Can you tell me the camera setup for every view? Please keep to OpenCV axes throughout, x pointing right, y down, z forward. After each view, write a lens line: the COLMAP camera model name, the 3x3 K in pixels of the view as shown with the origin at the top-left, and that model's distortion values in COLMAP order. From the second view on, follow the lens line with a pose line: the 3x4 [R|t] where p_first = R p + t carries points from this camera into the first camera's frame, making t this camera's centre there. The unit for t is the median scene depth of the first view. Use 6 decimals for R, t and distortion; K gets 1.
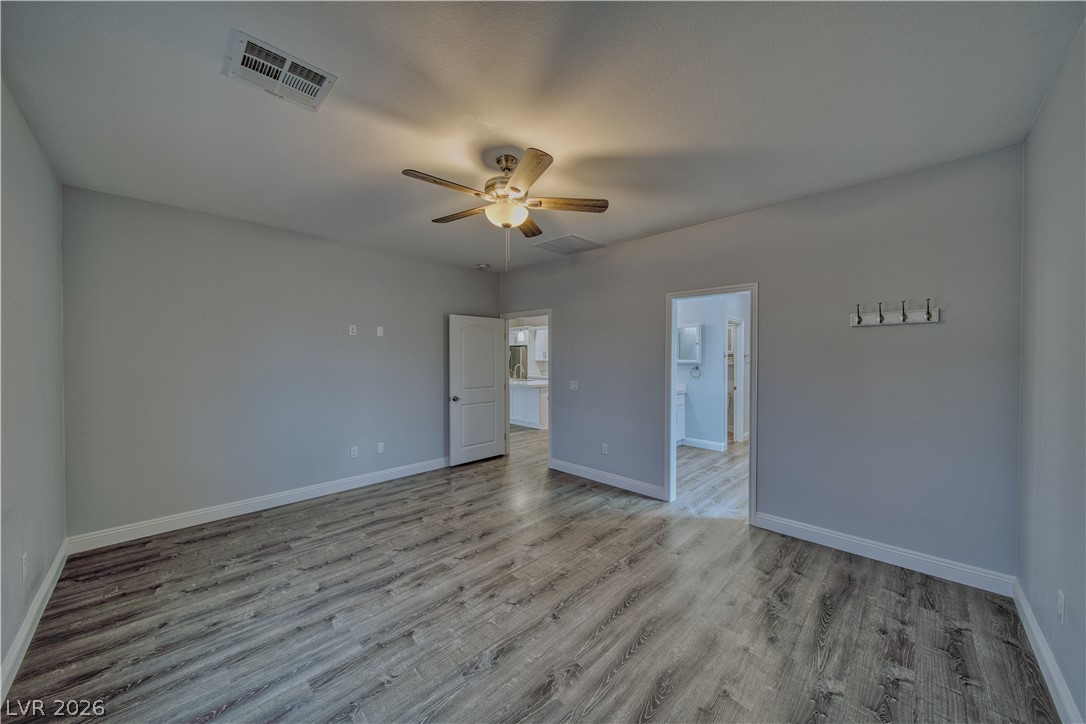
lens RADIAL K [[379.7, 0, 543.0], [0, 379.7, 362.0], [0, 0, 1]] dist [0.000526, -0.001934]
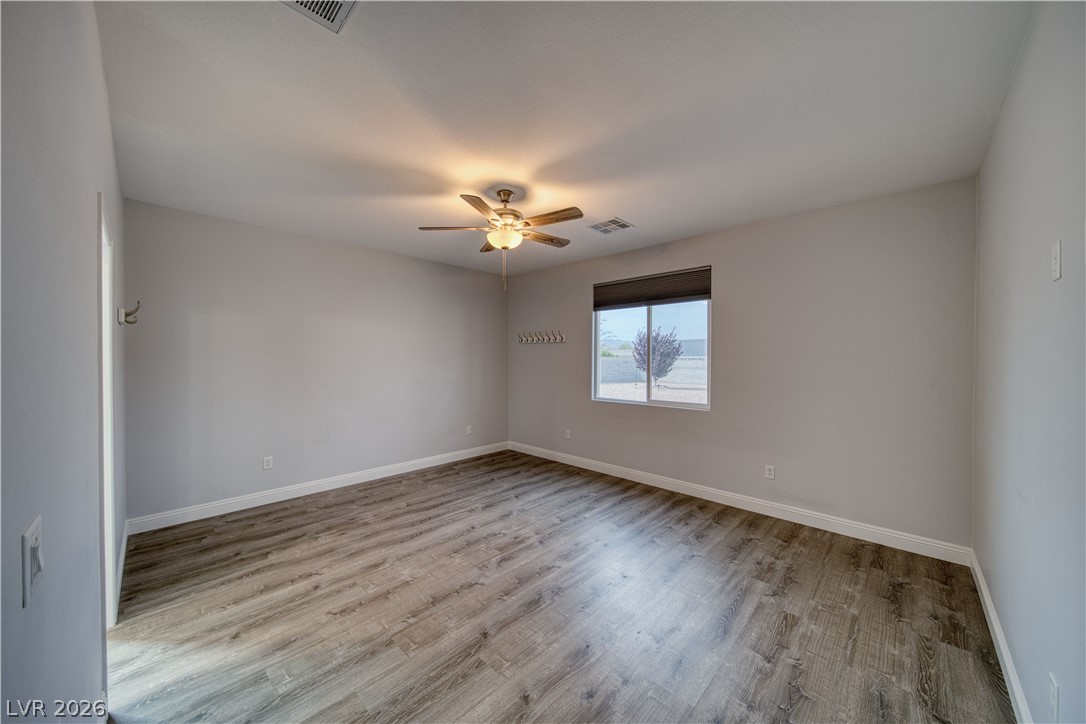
lens RADIAL K [[379.7, 0, 543.0], [0, 379.7, 362.0], [0, 0, 1]] dist [0.000526, -0.001934]
pose [[-0.999931, -0.001990, -0.011546, -0.203077], [-0.002268, 0.999706, 0.024127, -0.026157], [0.011495, 0.024152, -0.999642, 2.213670]]
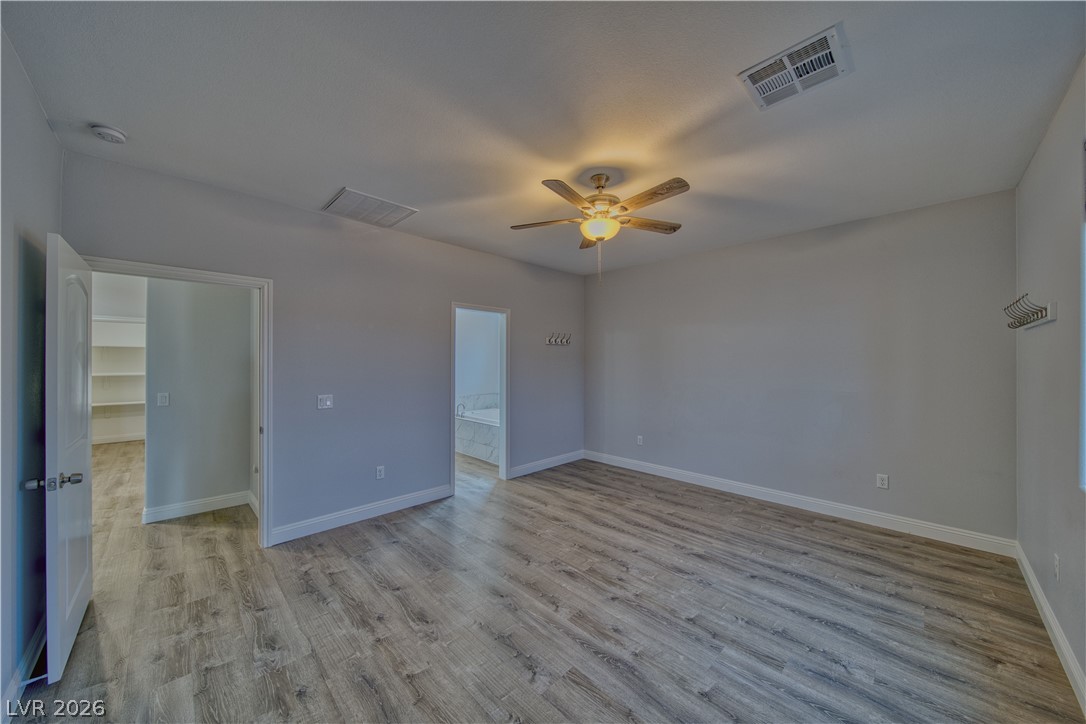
lens RADIAL K [[379.7, 0, 543.0], [0, 379.7, 362.0], [0, 0, 1]] dist [0.000526, -0.001934]
pose [[0.014645, -0.002112, 0.999891, -1.177742], [0.012561, 0.999919, 0.001928, -0.013120], [-0.999814, 0.012531, 0.014670, 1.150457]]
